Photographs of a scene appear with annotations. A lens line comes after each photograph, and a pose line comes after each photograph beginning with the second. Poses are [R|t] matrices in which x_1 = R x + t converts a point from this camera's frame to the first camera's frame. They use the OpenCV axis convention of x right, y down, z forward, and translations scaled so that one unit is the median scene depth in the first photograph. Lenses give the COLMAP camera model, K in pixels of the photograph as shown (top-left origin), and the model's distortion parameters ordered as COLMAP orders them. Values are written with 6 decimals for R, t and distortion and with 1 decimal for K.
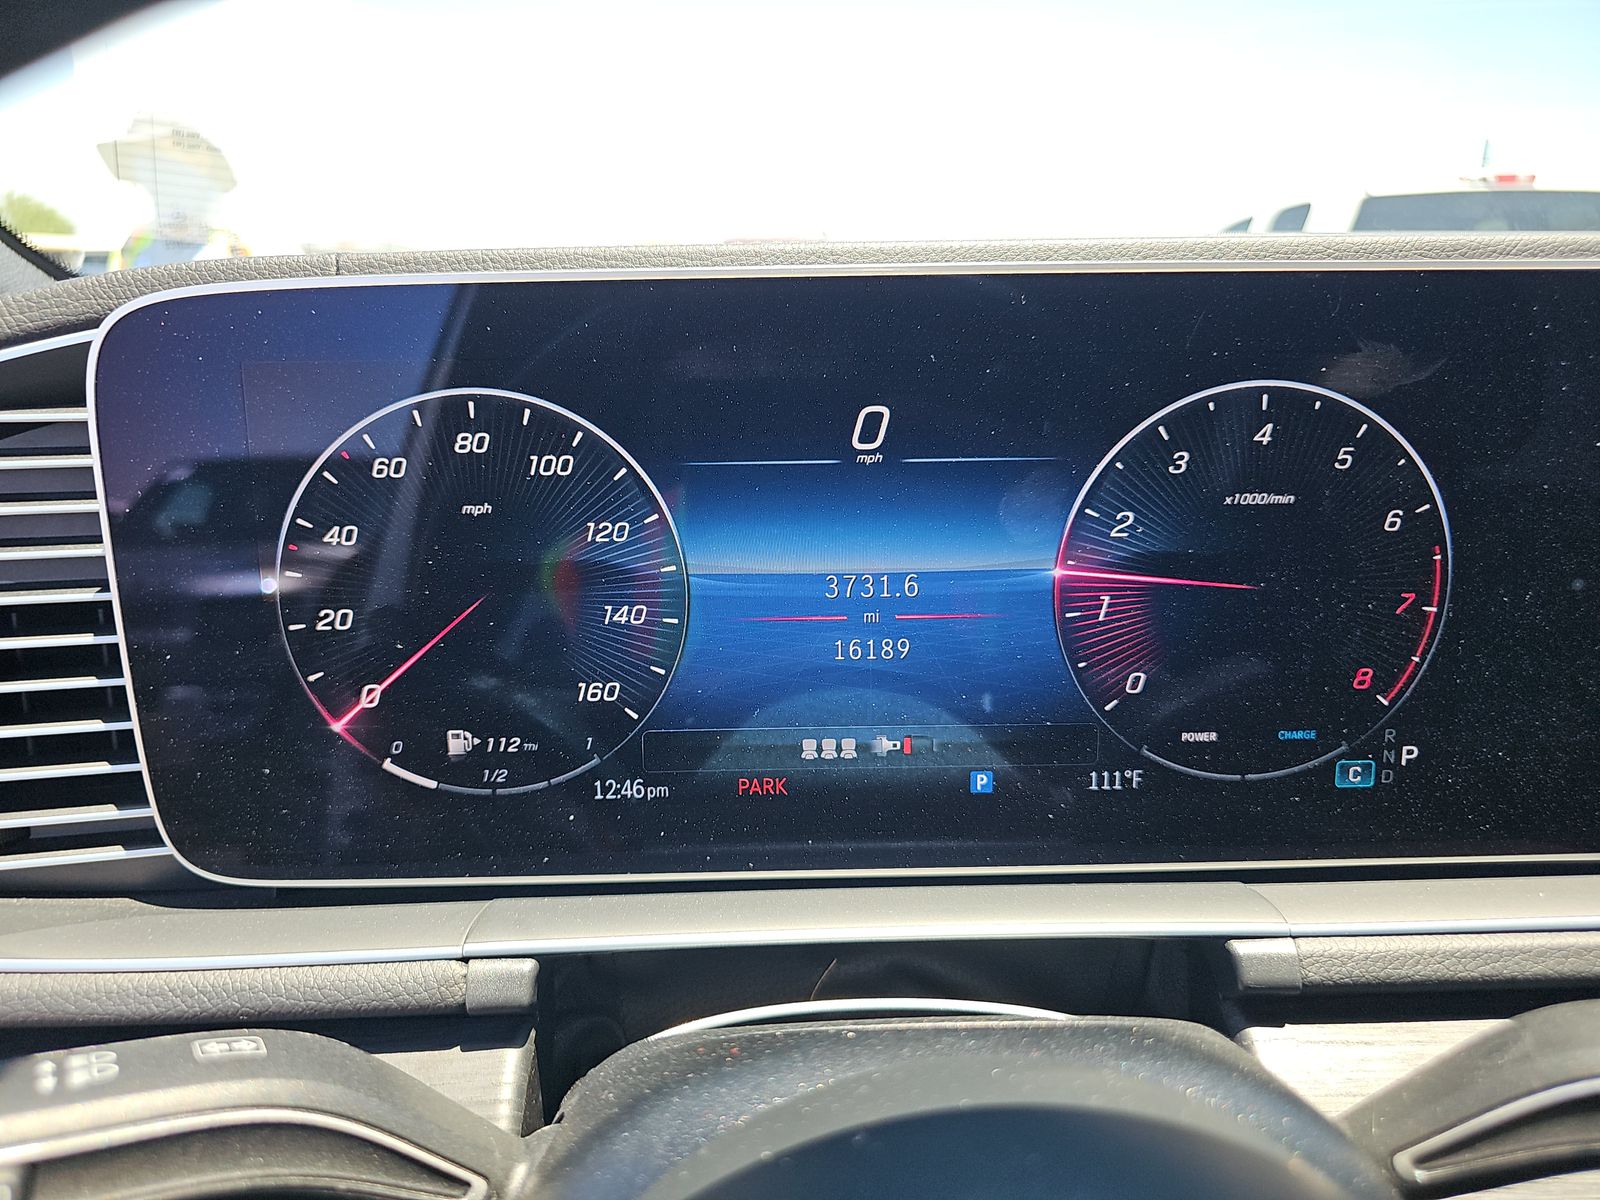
lens RADIAL K [[1071.2, 0, 800.0], [0, 1071.2, 600.0], [0, 0, 1]] dist [-0.288963, 0.001115]
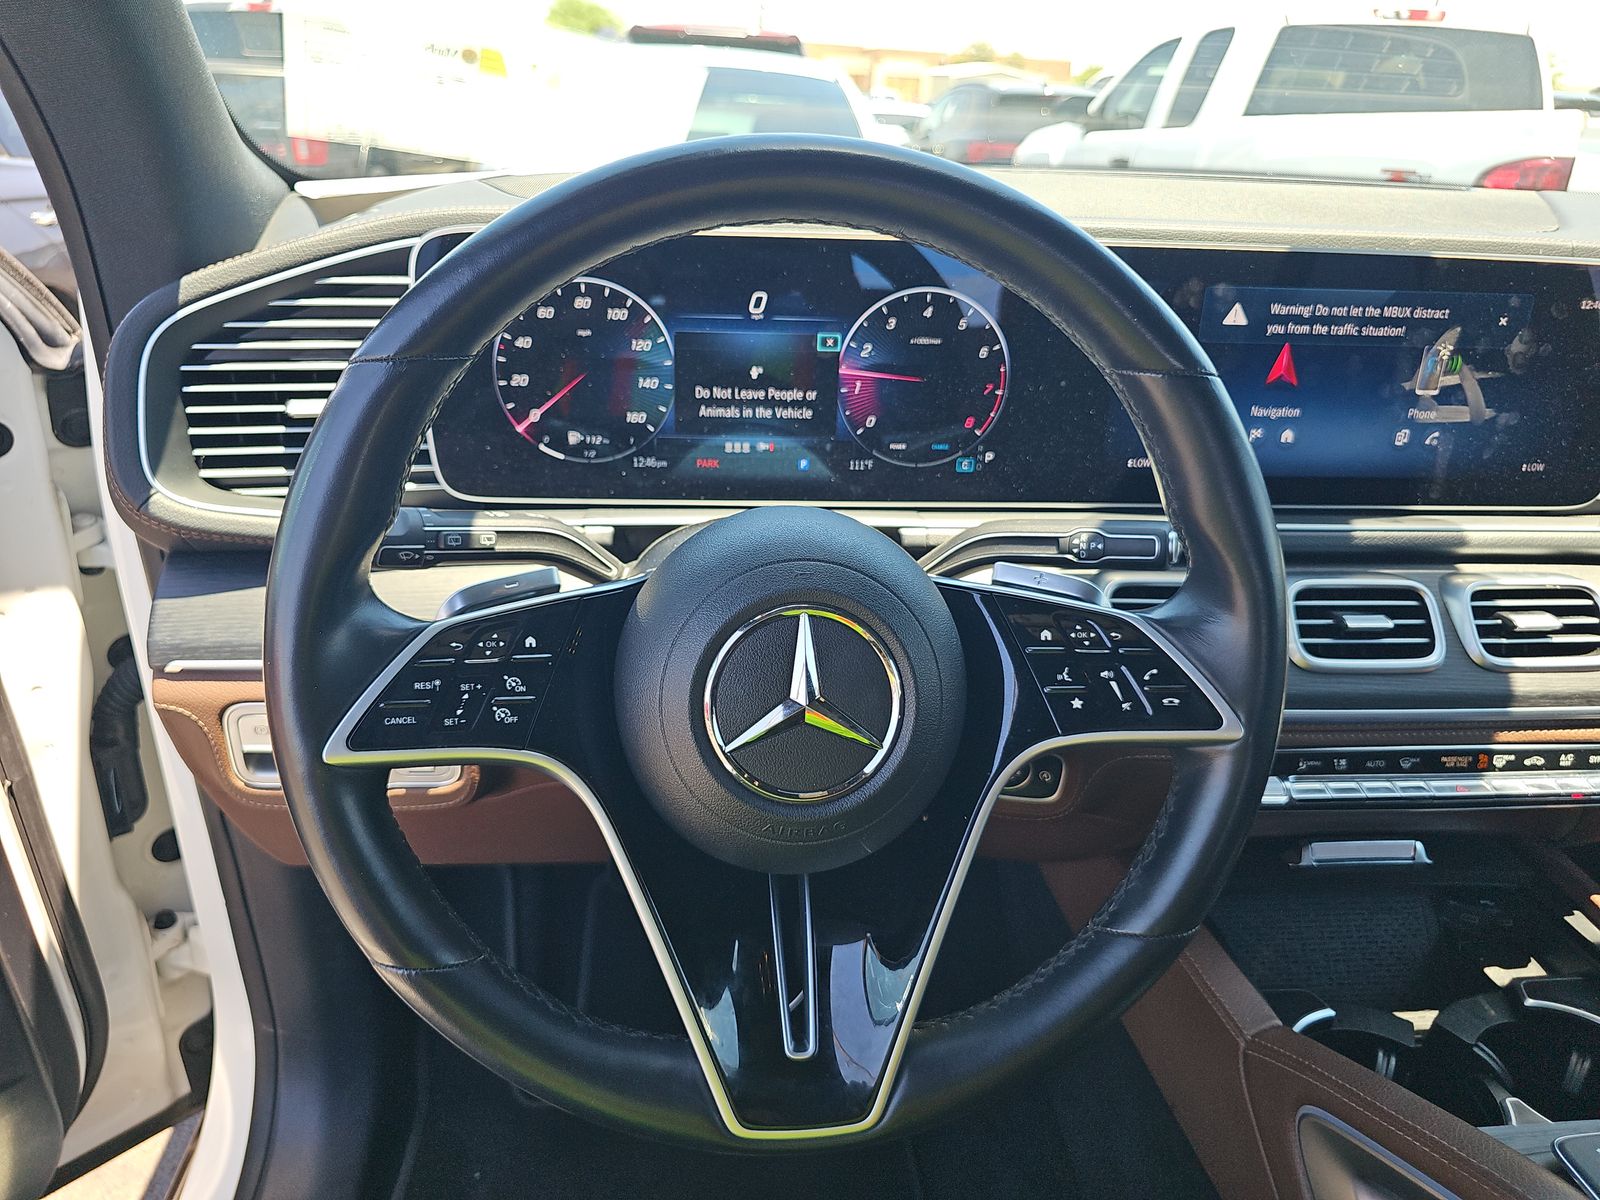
lens RADIAL K [[1089.9, 0, 805.9], [0, 1089.9, 649.7], [0, 0, 1]] dist [-0.005385, -0.002907]
pose [[0.997351, 0.019649, 0.070028, 0.020664], [-0.035056, 0.973465, 0.226136, 0.032325], [-0.063727, -0.227992, 0.971575, -1.521303]]
